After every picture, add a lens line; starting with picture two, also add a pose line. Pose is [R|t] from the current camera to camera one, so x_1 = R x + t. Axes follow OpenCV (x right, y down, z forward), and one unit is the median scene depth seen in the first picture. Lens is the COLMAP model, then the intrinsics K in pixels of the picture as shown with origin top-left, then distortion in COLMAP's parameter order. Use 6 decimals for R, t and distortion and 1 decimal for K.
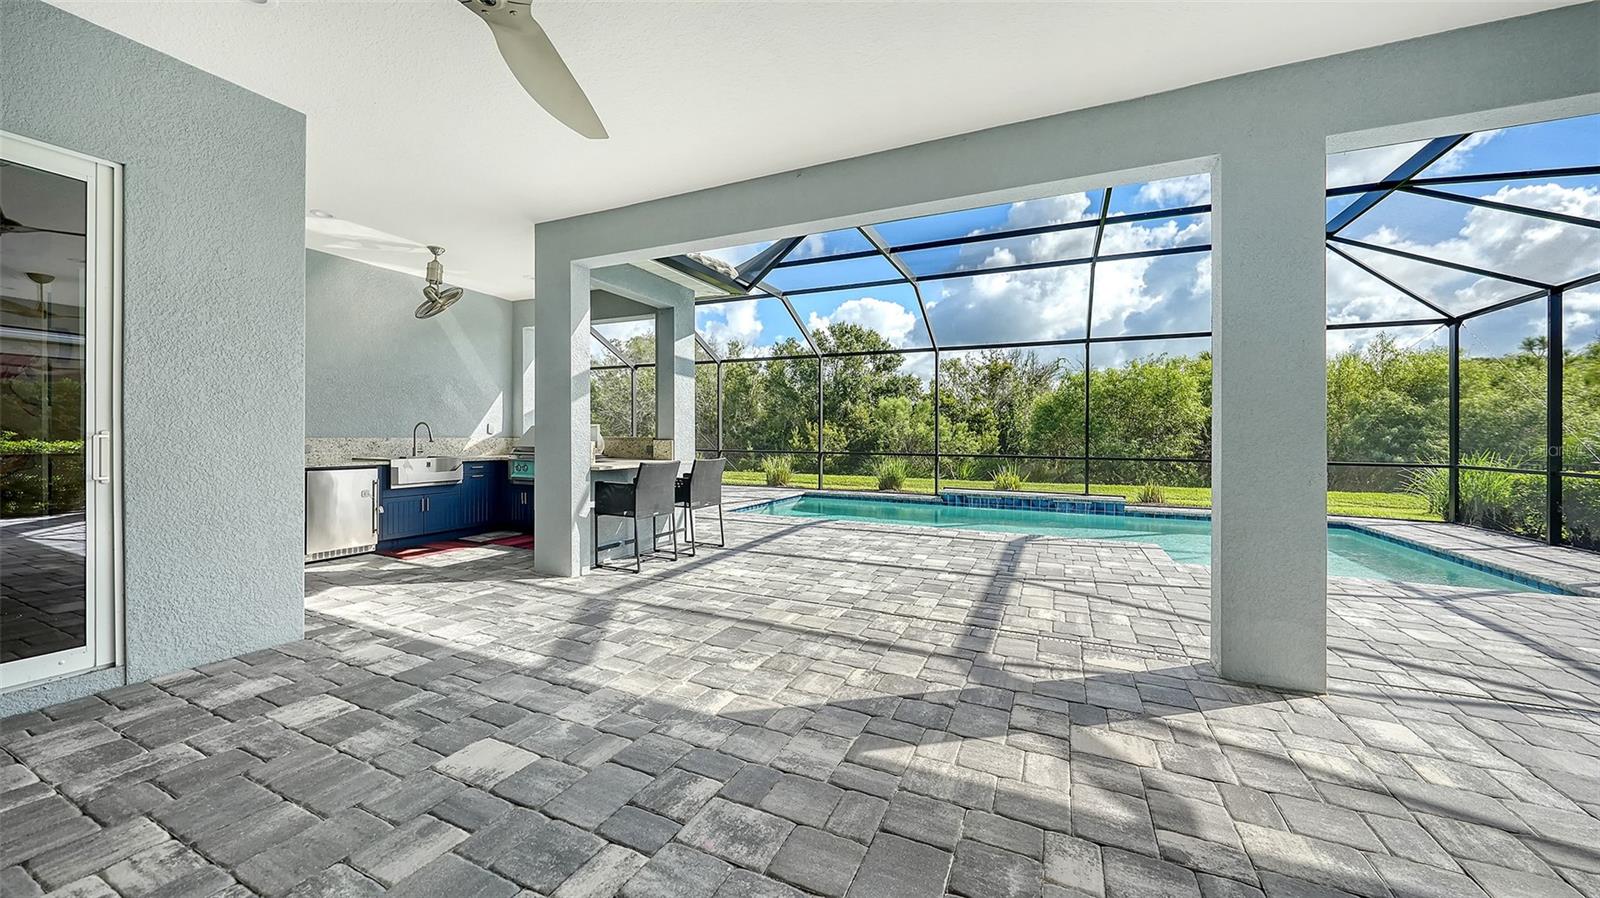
lens RADIAL K [[561.5, 0, 806.0], [0, 561.5, 442.4], [0, 0, 1]] dist [-0.003019, -0.000250]
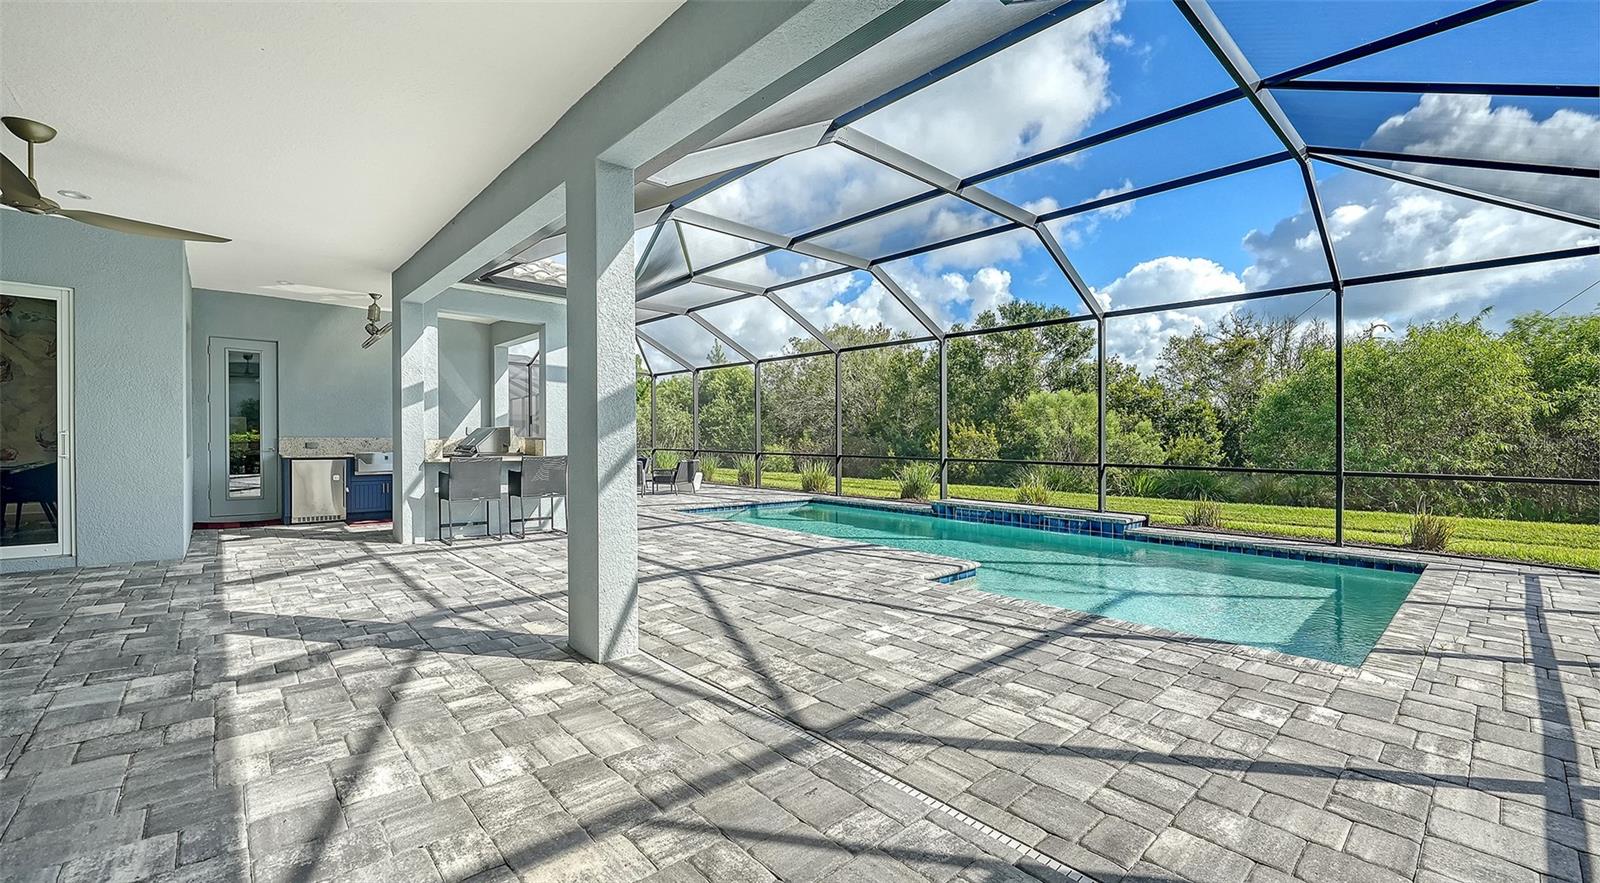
lens RADIAL K [[654.2, 0, 793.6], [0, 654.2, 443.2], [0, 0, 1]] dist [0.002370, 0.000450]
pose [[0.911165, 0.000948, -0.412041, 0.589405], [-0.004591, 0.999959, -0.007850, 0.009534], [0.412016, 0.009045, 0.911132, -0.002091]]
